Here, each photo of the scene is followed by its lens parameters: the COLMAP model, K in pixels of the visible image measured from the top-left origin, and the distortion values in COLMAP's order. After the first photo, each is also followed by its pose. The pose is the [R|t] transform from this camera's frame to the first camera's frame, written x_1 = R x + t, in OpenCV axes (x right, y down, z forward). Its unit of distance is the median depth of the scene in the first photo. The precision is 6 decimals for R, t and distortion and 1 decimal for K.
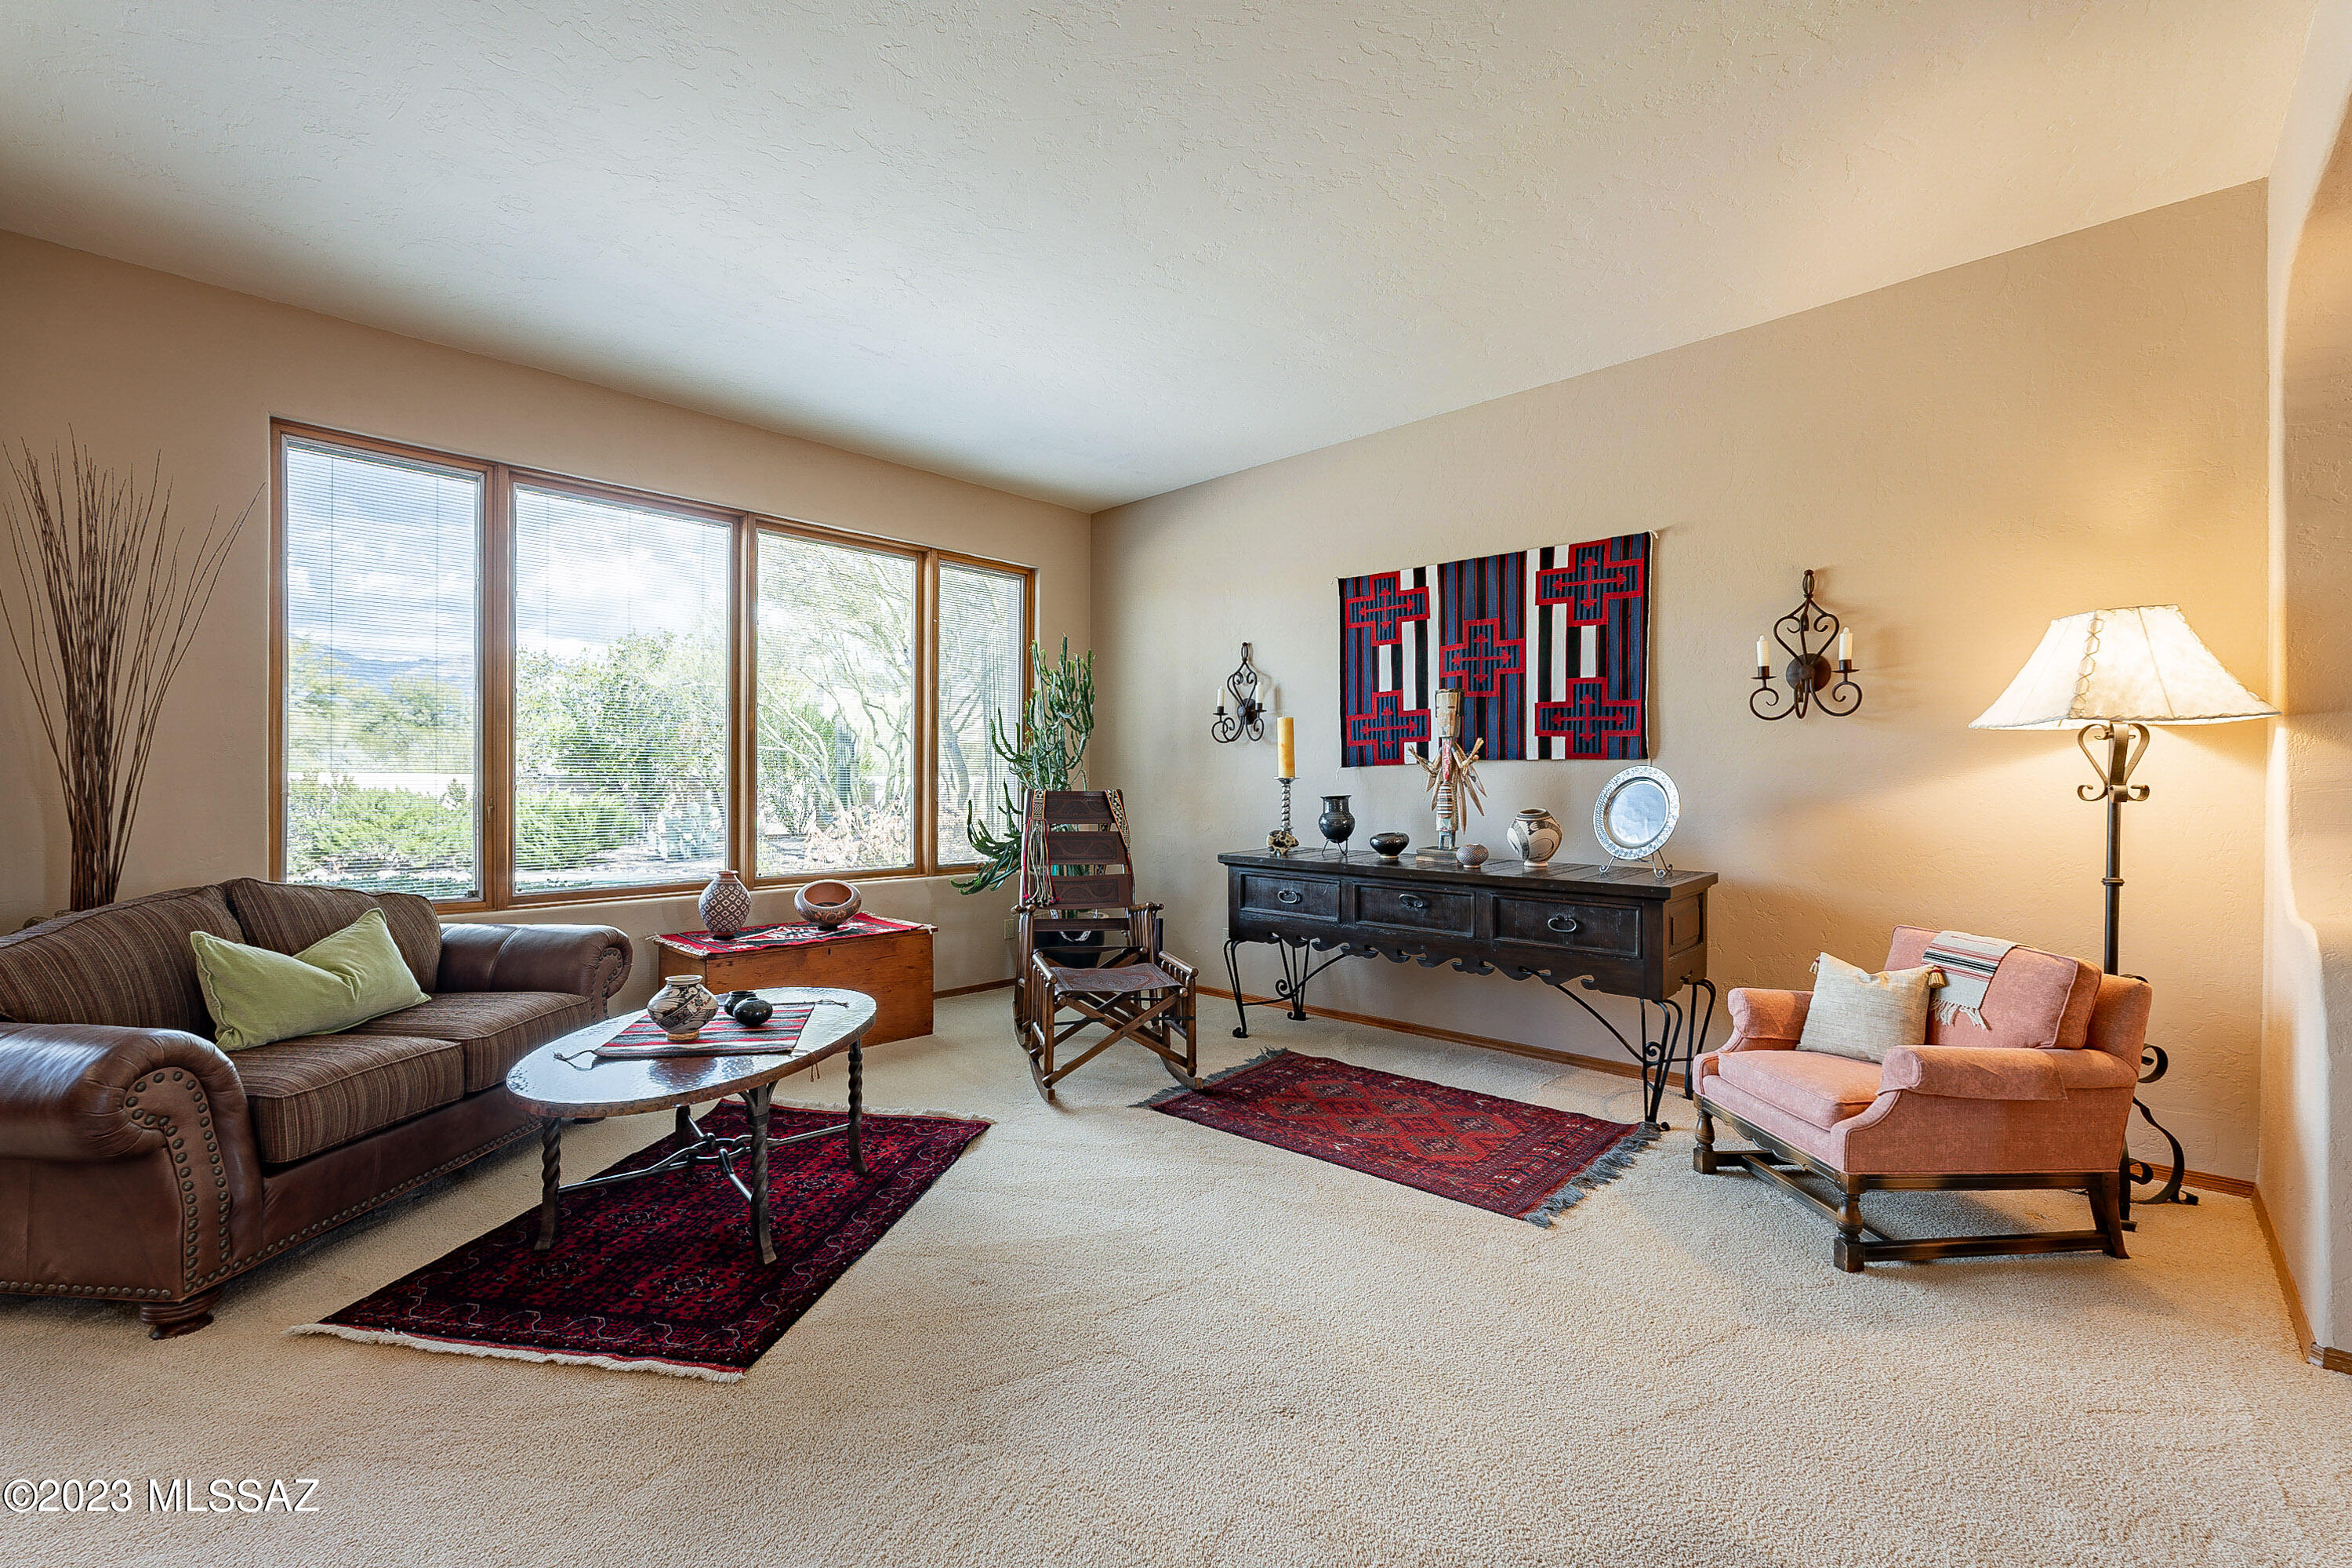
lens RADIAL K [[1025.8, 0, 1171.9], [0, 1025.8, 785.0], [0, 0, 1]] dist [-0.001591, -0.000275]
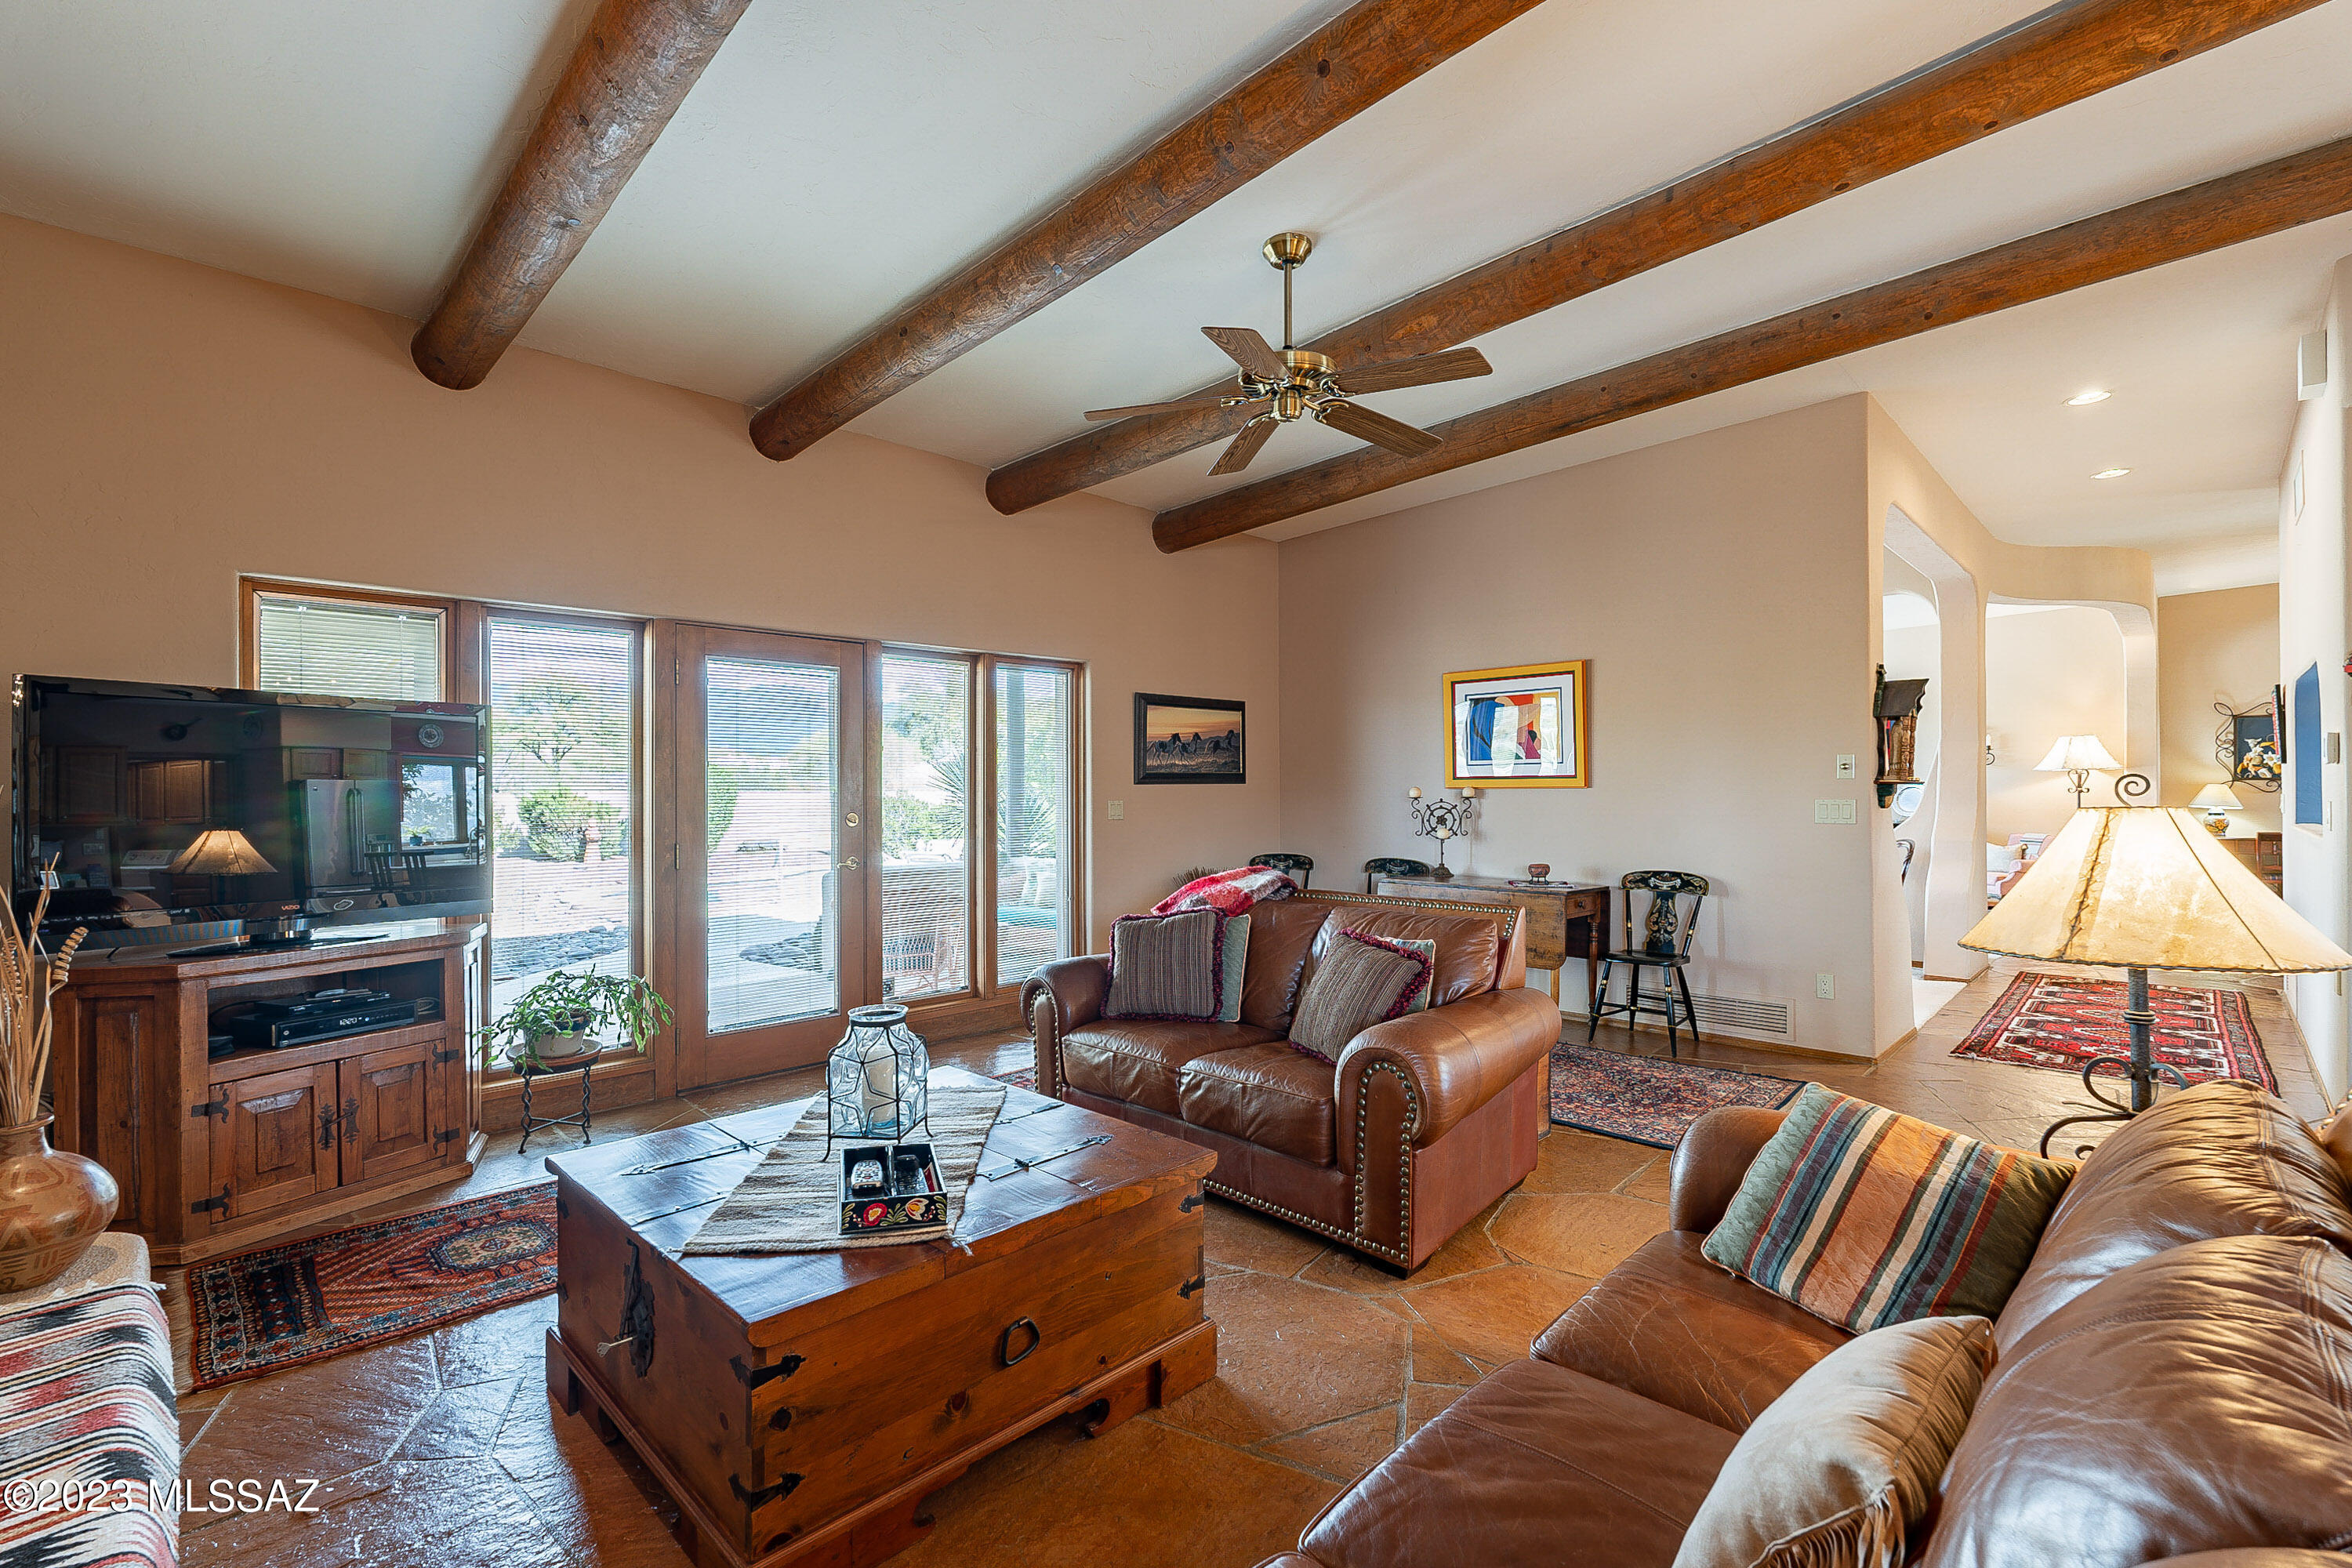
lens RADIAL K [[1025.8, 0, 1179.6], [0, 1025.8, 784.0], [0, 0, 1]] dist [-0.001591, -0.000275]
pose [[0.998845, -0.019928, -0.043722, -1.241503], [0.019773, 0.999797, -0.003976, -0.039093], [0.043792, 0.003107, 0.999036, -1.646573]]
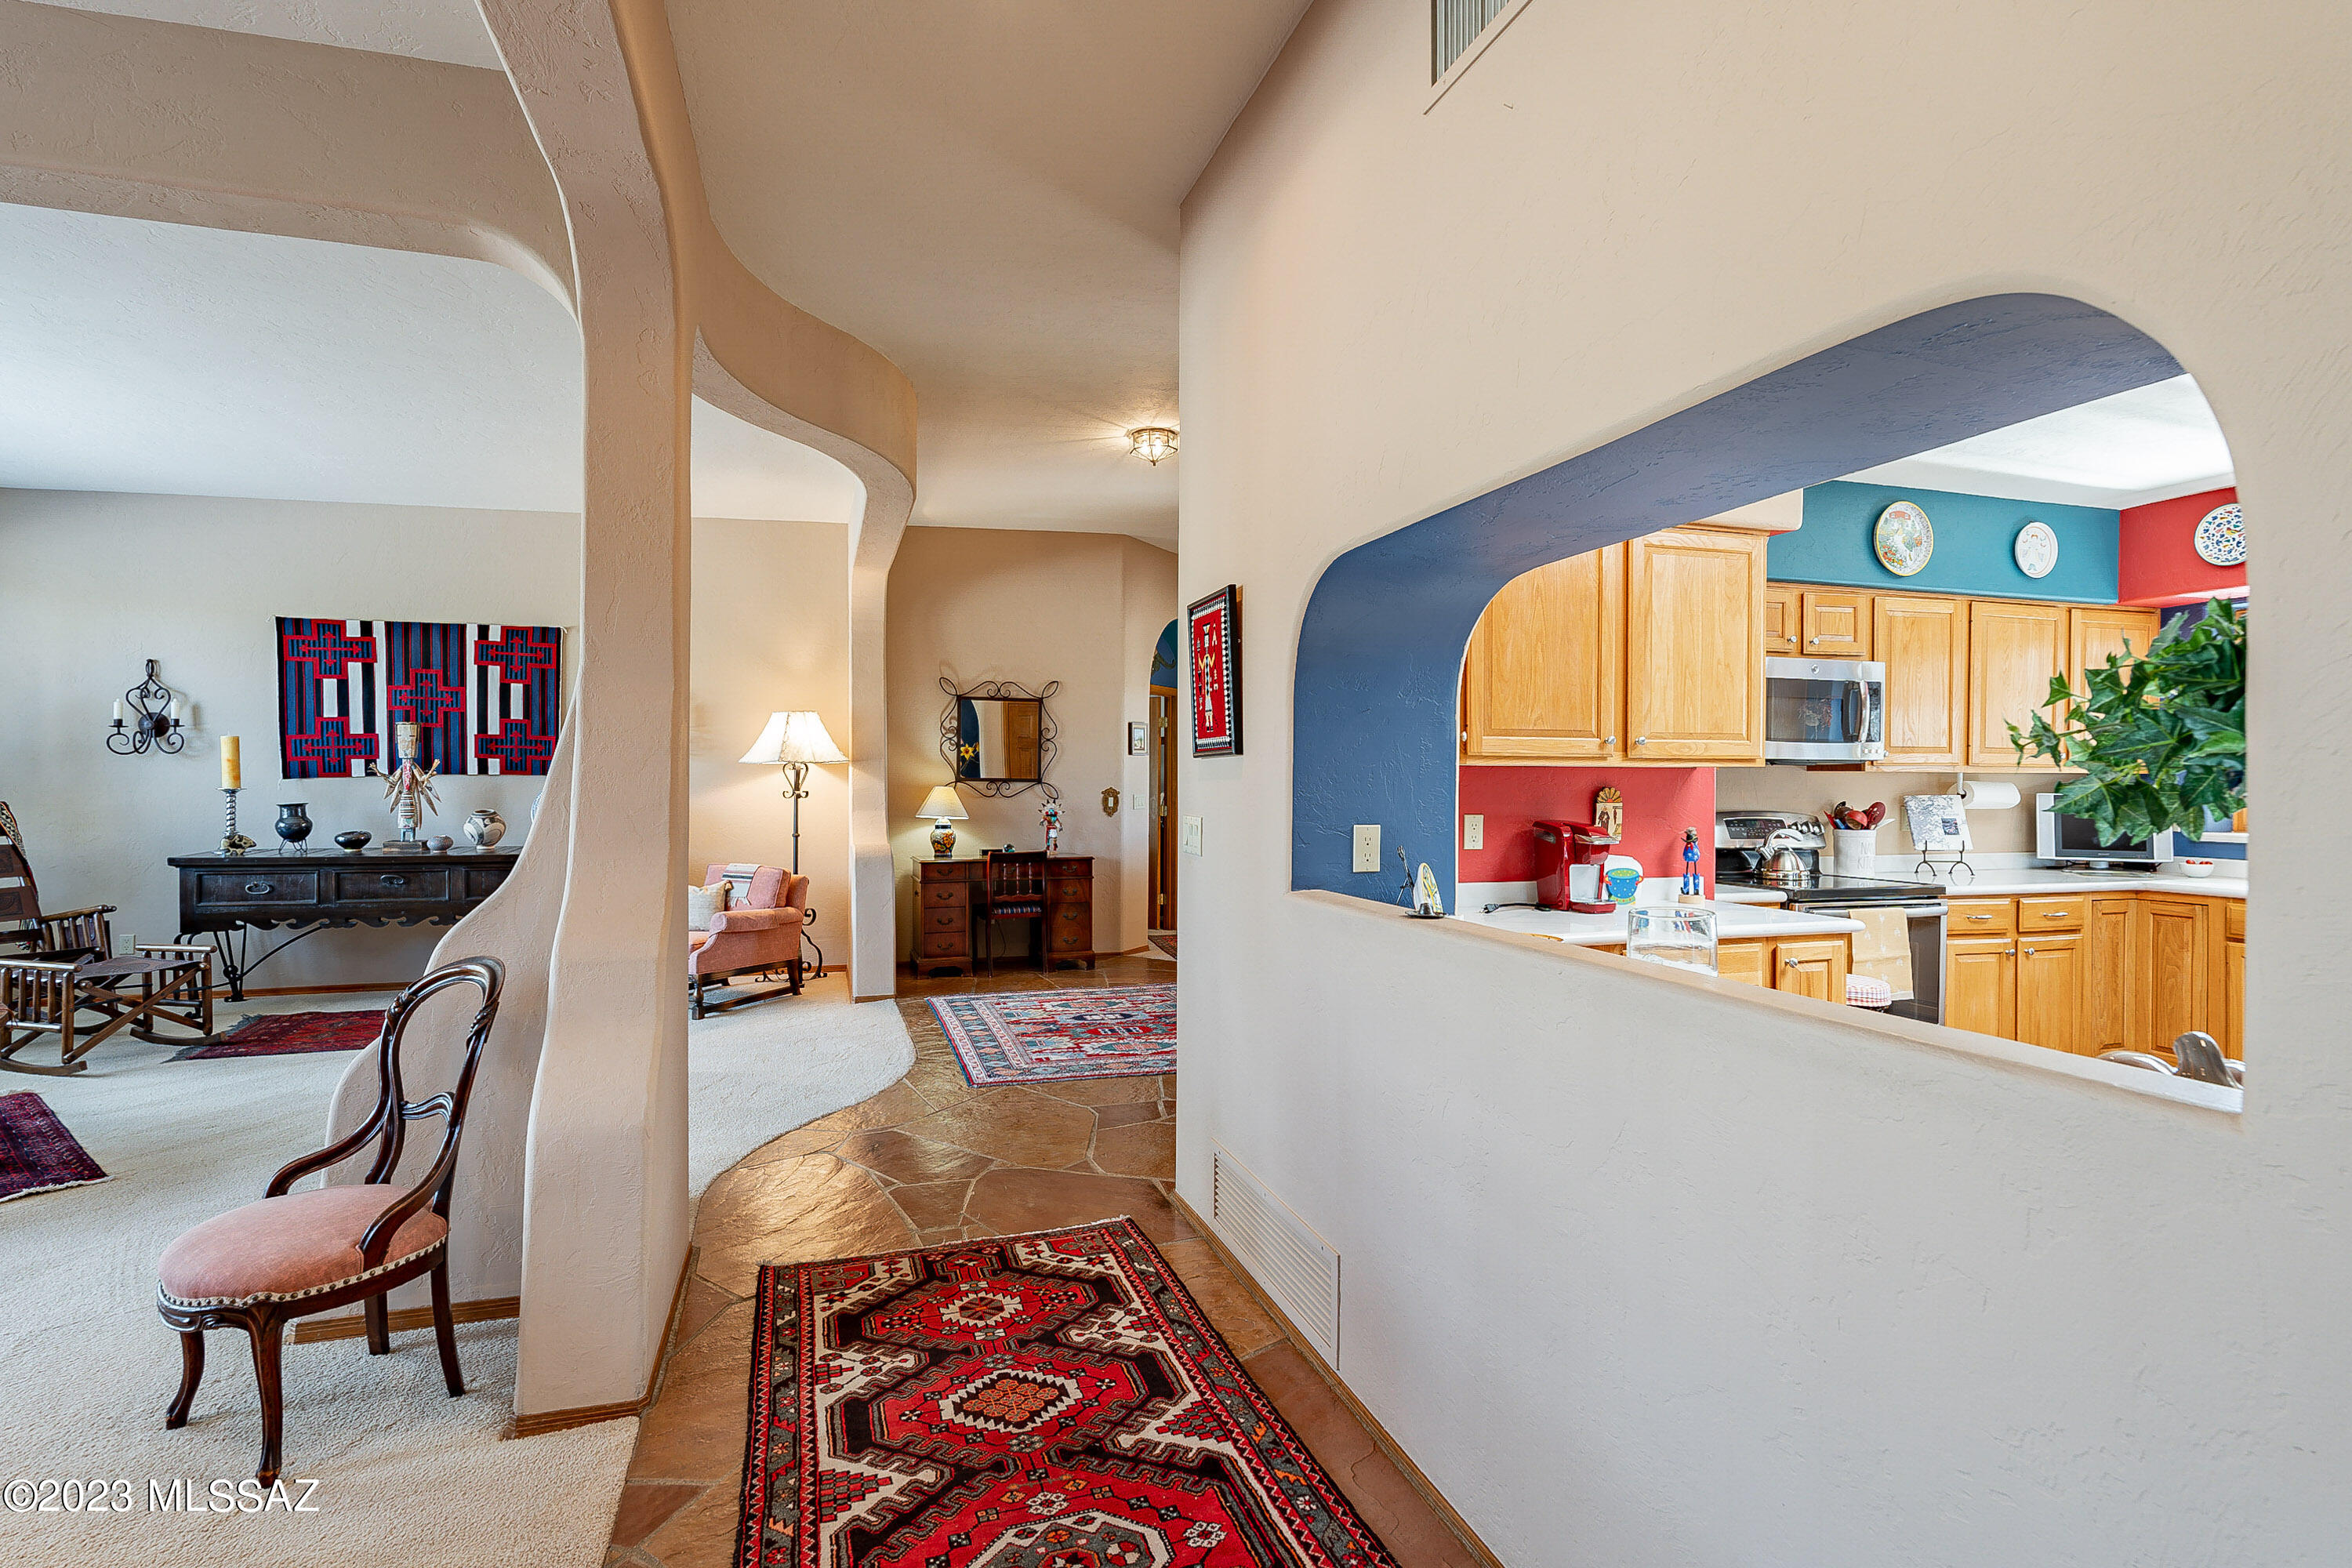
lens RADIAL K [[1127.8, 0, 1174.4], [0, 1127.8, 788.6], [0, 0, 1]] dist [0.006475, 0.000961]
pose [[0.493024, -0.010615, 0.869951, -0.514997], [0.003748, 0.999942, 0.010078, -0.017127], [-0.870008, -0.001708, 0.493035, -0.590350]]
